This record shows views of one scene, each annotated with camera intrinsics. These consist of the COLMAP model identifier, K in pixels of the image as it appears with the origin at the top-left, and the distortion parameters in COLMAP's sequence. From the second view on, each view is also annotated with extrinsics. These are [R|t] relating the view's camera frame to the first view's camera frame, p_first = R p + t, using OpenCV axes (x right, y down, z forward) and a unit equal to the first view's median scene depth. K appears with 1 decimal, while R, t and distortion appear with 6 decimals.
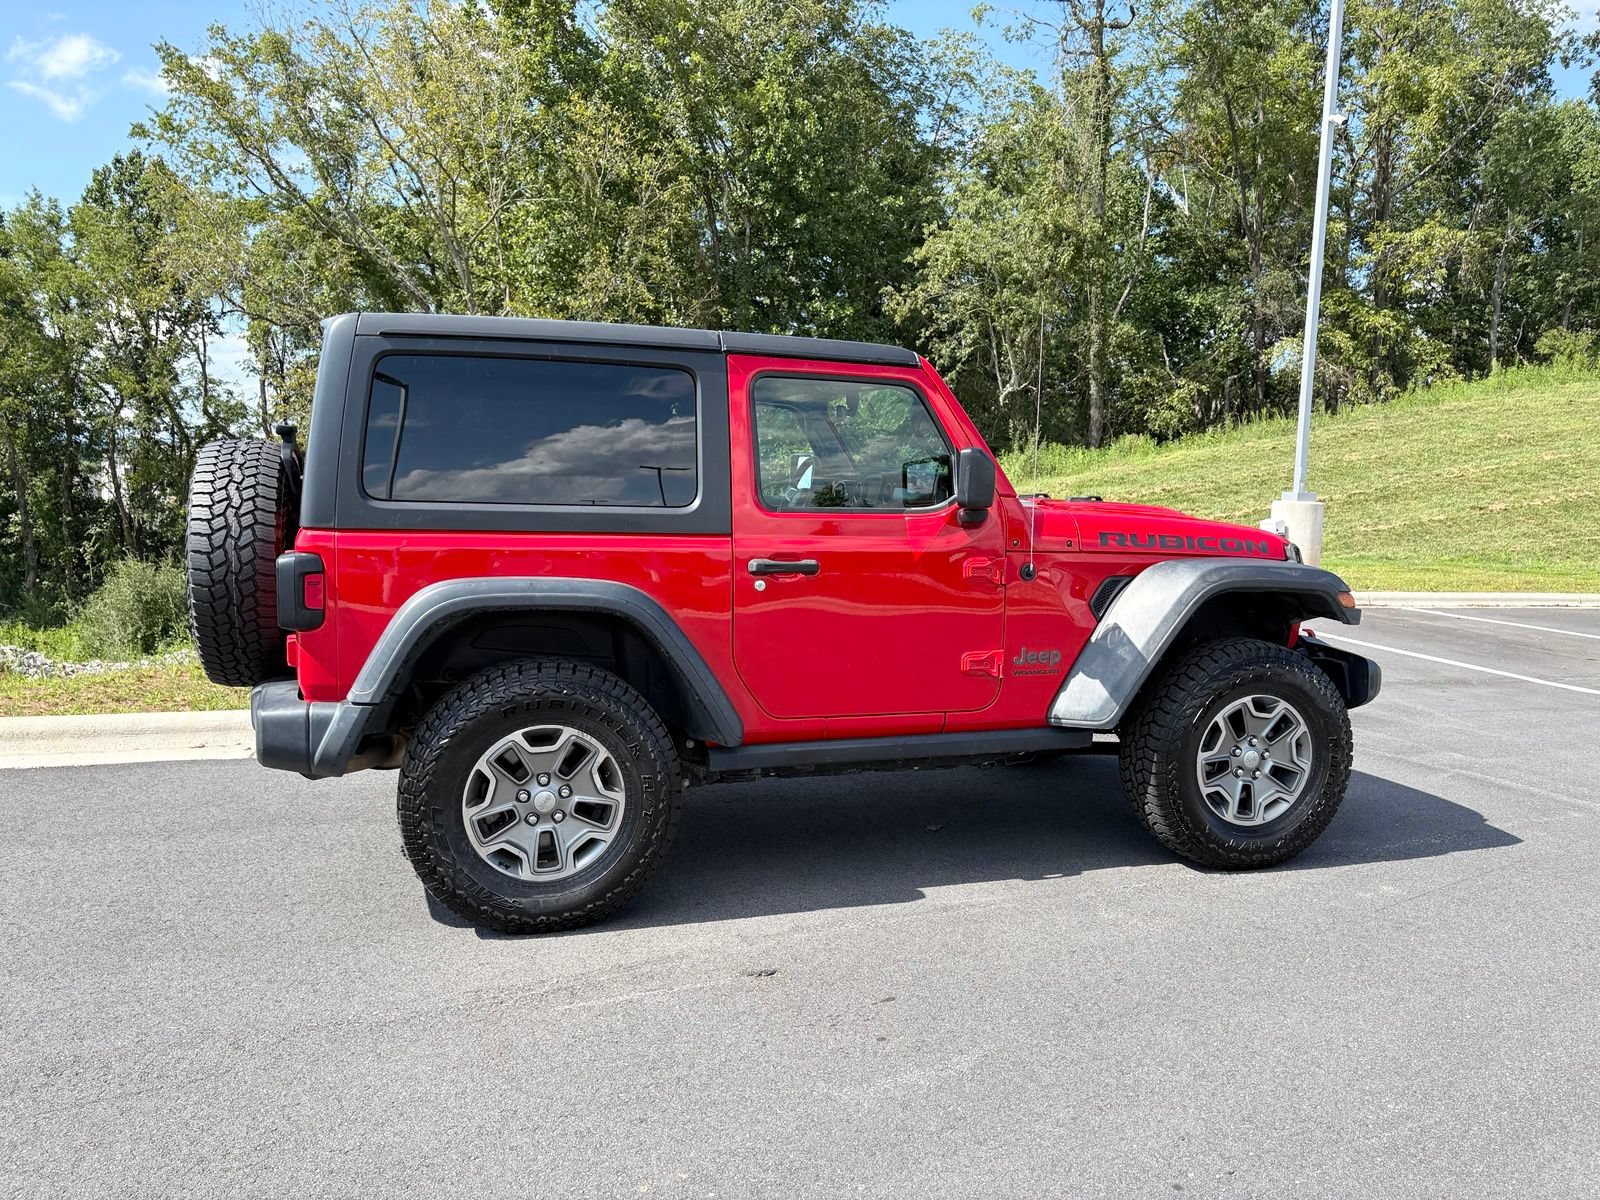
lens RADIAL K [[1206.3, 0, 804.2], [0, 1206.3, 597.5], [0, 0, 1]] dist [0.037334, -0.037049]
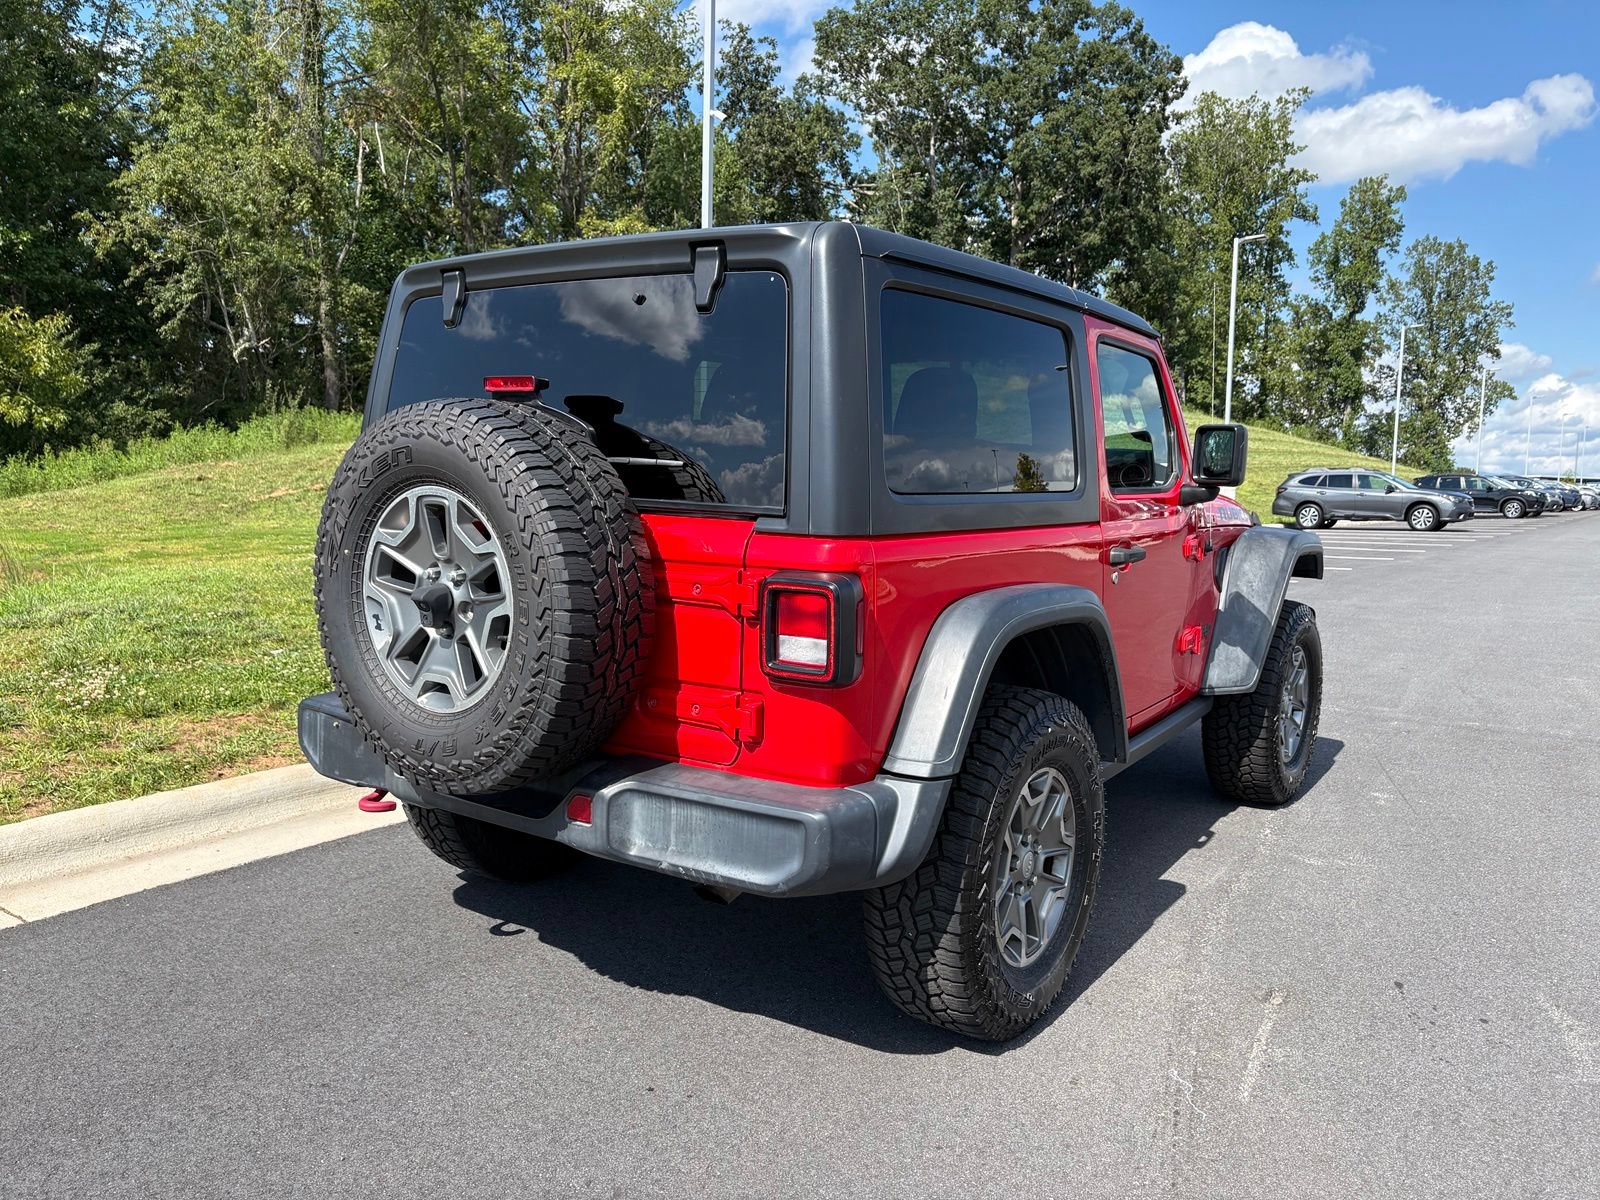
lens RADIAL K [[1201.3, 0, 818.1], [0, 1201.3, 577.8], [0, 0, 1]] dist [0.056096, 0.000827]
pose [[0.799394, -0.065448, 0.597232, -0.206834], [0.058516, 0.997804, 0.031021, -0.014207], [-0.597951, 0.010150, 0.801468, 0.111860]]
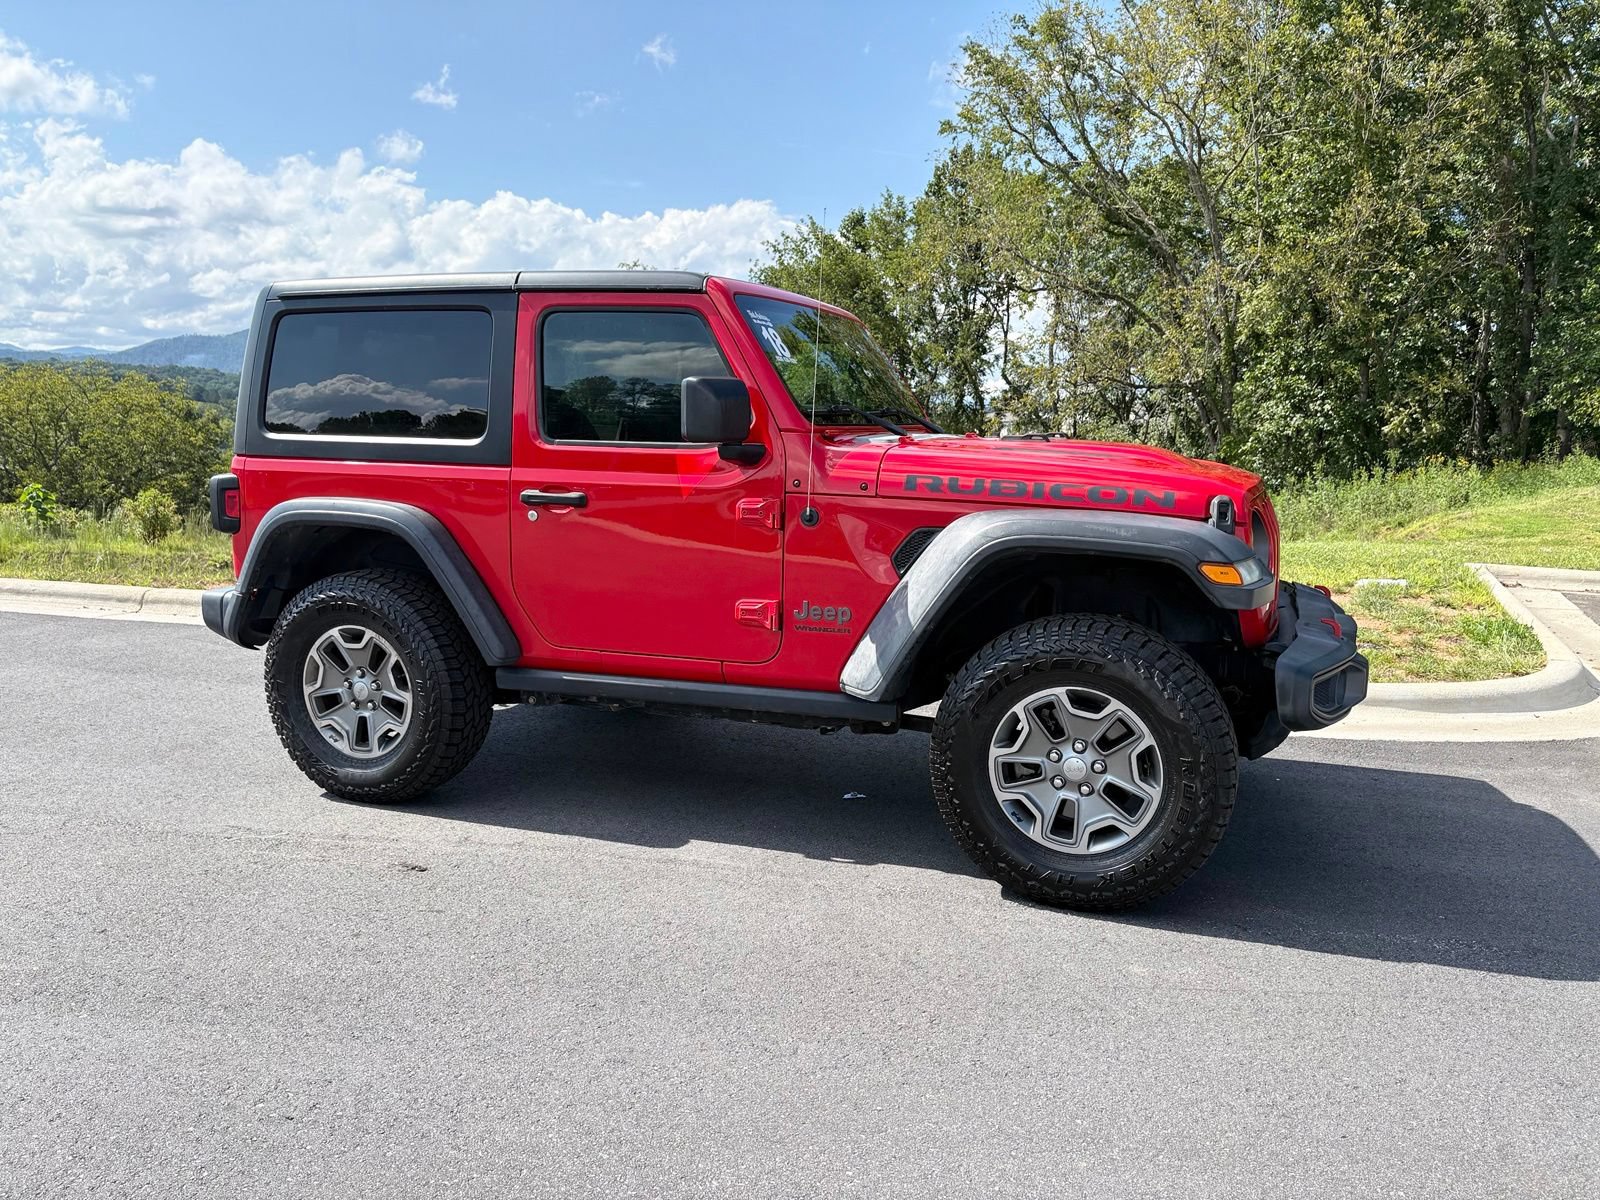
lens RADIAL K [[1206.3, 0, 804.2], [0, 1206.3, 597.5], [0, 0, 1]] dist [0.037334, -0.037049]
pose [[0.790217, 0.078988, -0.607715, 0.213339], [-0.058514, 0.996853, 0.053480, -0.002466], [0.610027, -0.006701, 0.792353, 0.085417]]
